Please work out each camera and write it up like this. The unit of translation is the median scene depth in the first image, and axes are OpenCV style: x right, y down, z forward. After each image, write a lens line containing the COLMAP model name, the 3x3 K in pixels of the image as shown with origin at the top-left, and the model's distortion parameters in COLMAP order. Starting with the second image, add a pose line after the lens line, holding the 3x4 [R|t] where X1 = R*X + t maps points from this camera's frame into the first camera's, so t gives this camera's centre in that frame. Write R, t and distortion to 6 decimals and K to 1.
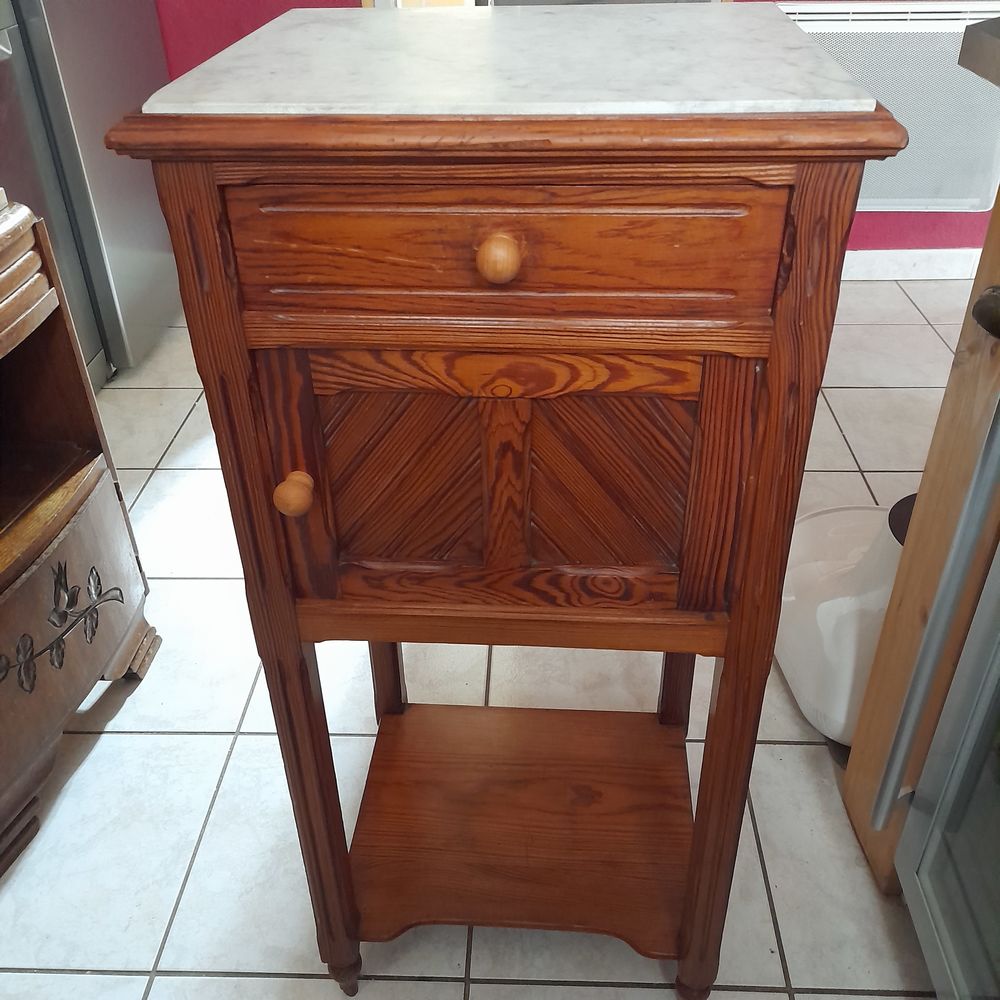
lens RADIAL K [[952.6, 0, 495.7], [0, 952.6, 508.6], [0, 0, 1]] dist [0.017817, 0.000000]
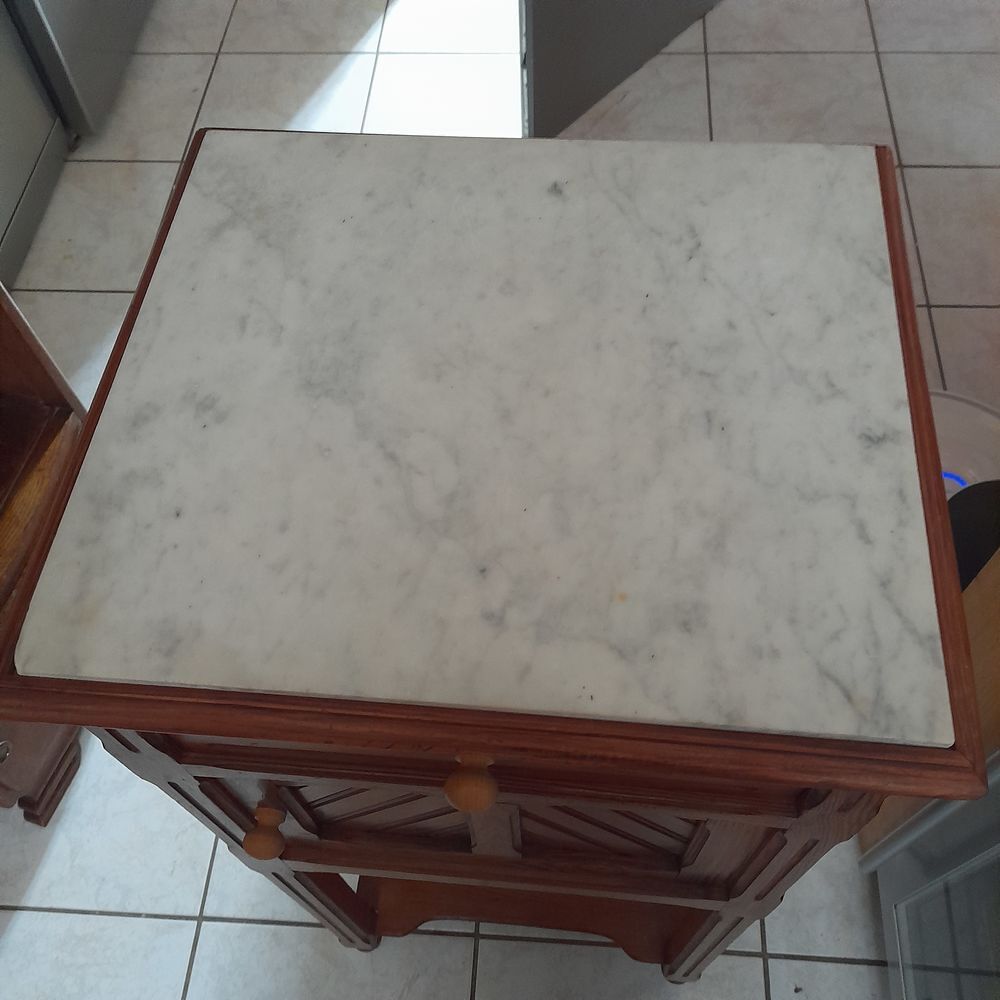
lens RADIAL K [[952.6, 0, 490.9], [0, 952.6, 500.2], [0, 0, 1]] dist [0.017817, 0.000000]
pose [[0.999413, 0.013118, -0.031647, 0.015001], [0.001309, 0.908482, 0.417921, -0.422070], [0.034233, -0.417717, 0.907932, 0.183634]]
